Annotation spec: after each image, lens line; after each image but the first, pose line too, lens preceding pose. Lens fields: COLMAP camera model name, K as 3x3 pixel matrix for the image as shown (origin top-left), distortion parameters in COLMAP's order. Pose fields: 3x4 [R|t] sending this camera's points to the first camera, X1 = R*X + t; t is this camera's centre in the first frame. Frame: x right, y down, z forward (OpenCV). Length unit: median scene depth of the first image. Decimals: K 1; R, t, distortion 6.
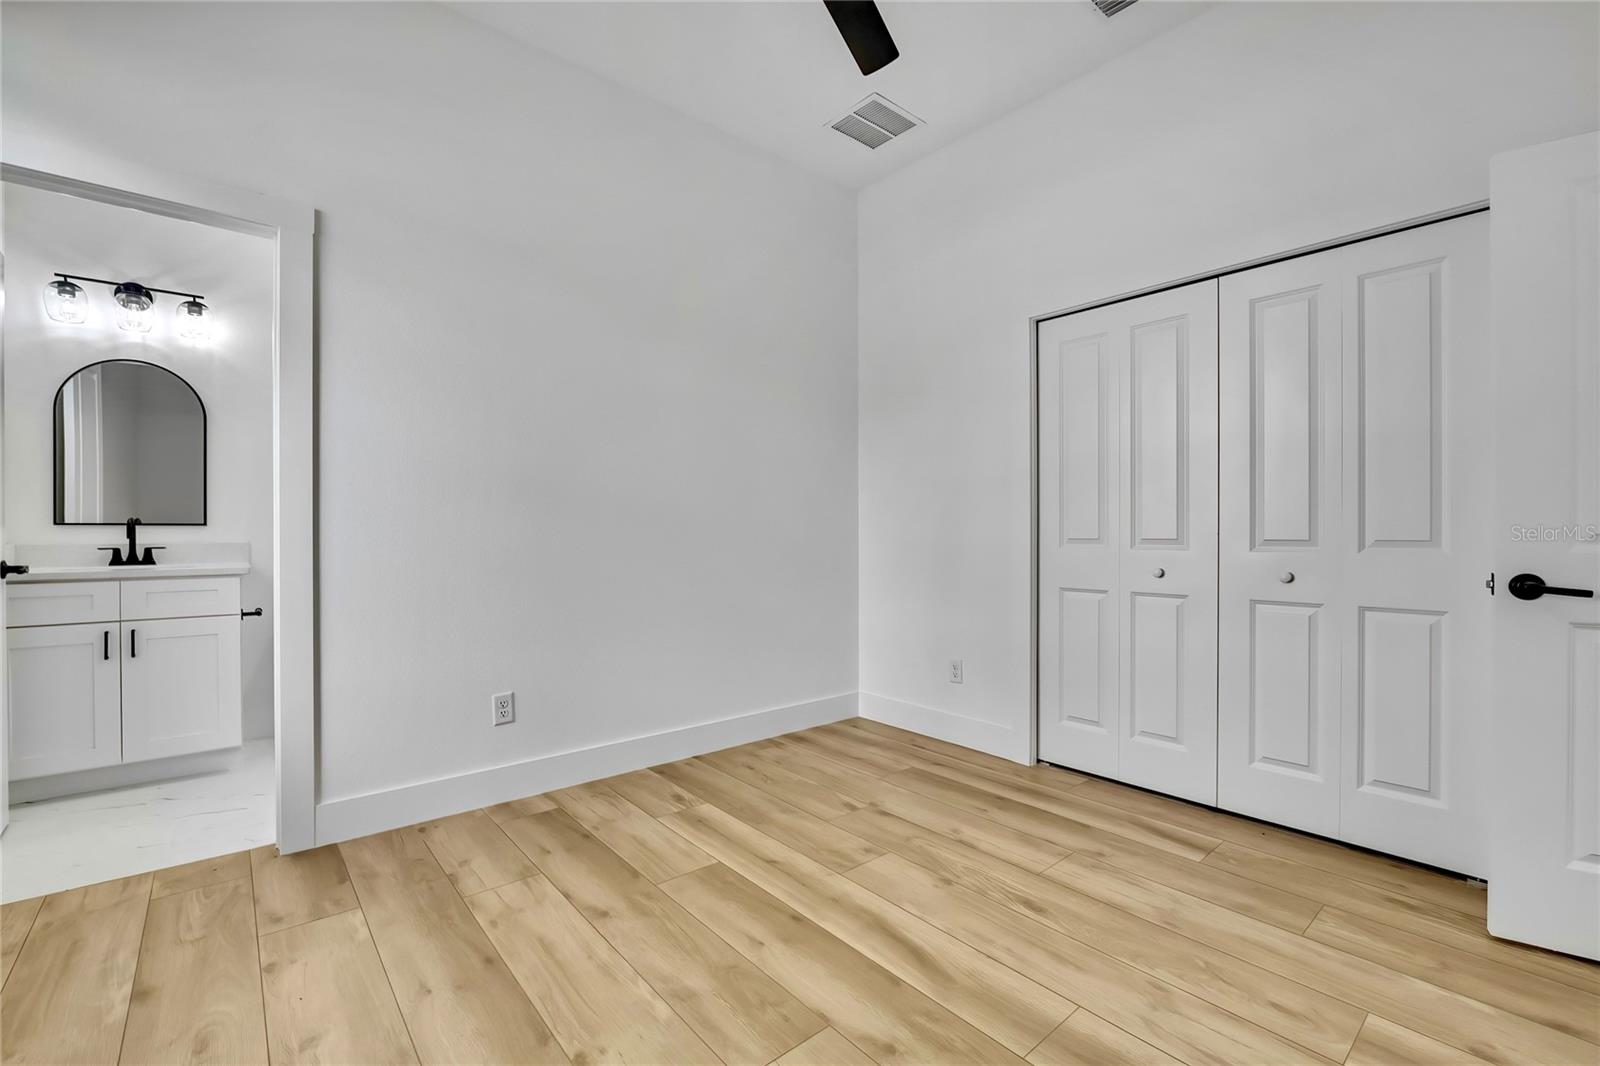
lens RADIAL K [[679.1, 0, 796.4], [0, 679.1, 526.4], [0, 0, 1]] dist [-0.010343, -0.000646]
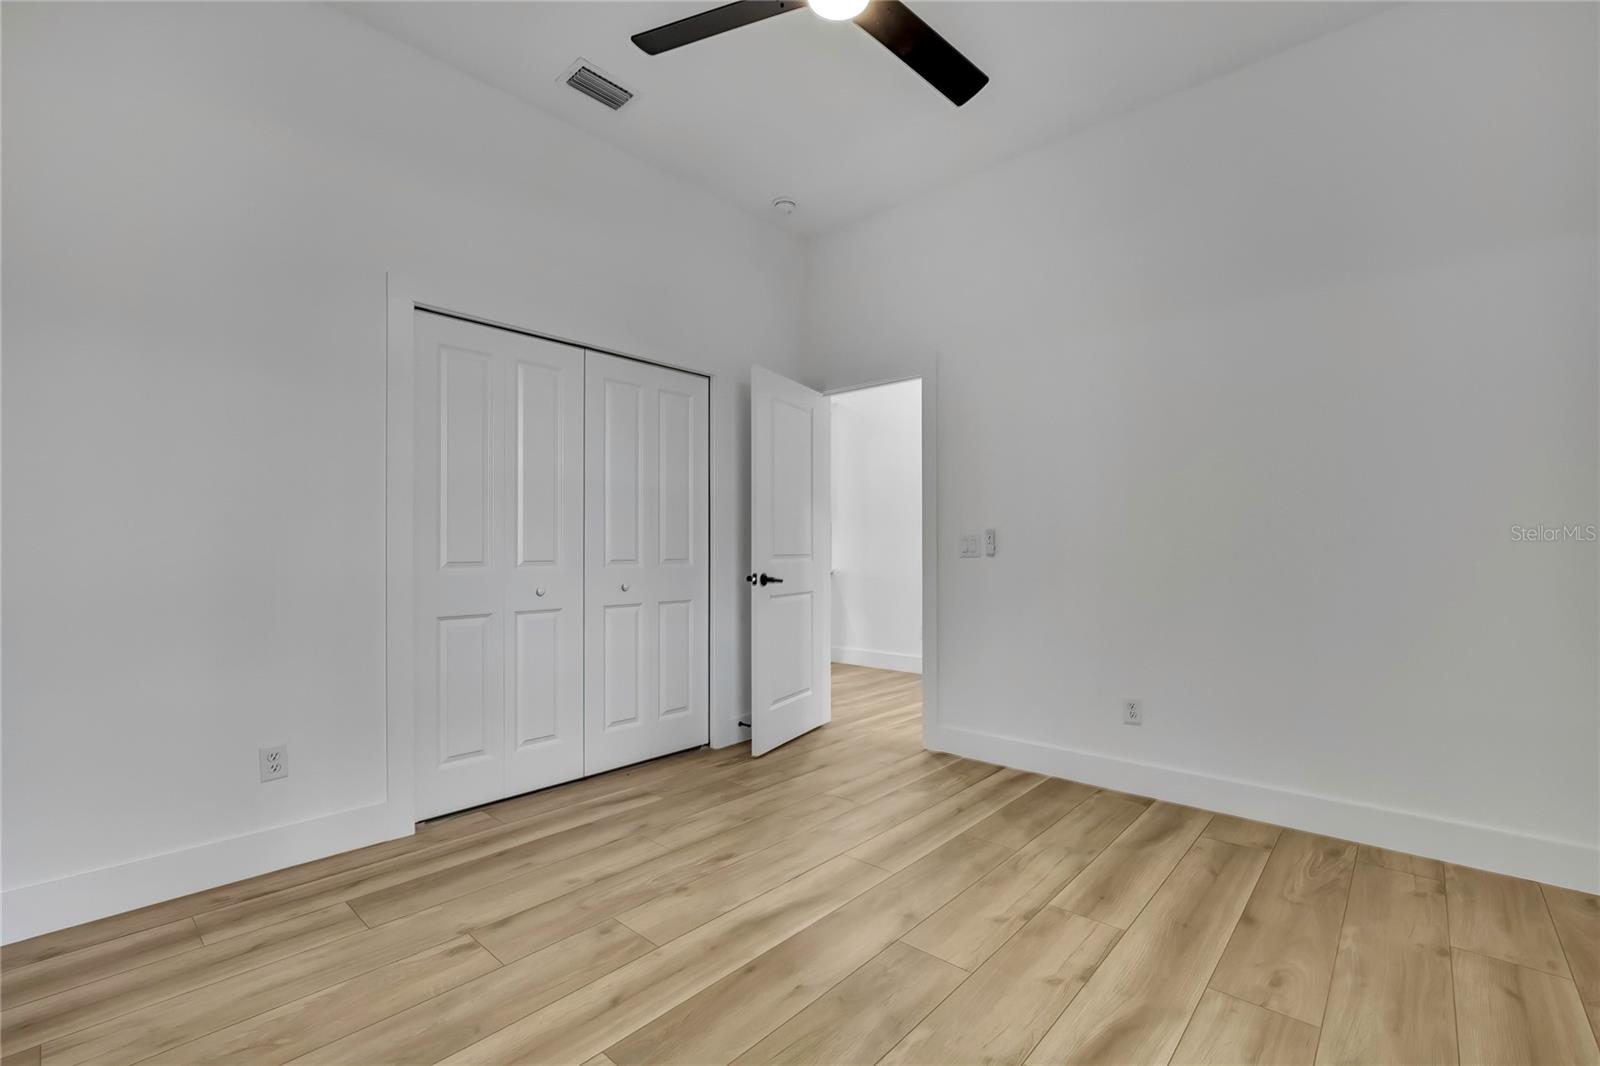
lens RADIAL K [[720.0, 0, 796.9], [0, 720.0, 548.0], [0, 0, 1]] dist [-0.021083, 0.004112]
pose [[-0.145185, 0.006192, 0.989385, -0.799396], [-0.003601, 0.999970, -0.006786, 0.004463], [-0.989398, -0.004548, -0.145158, 0.875956]]
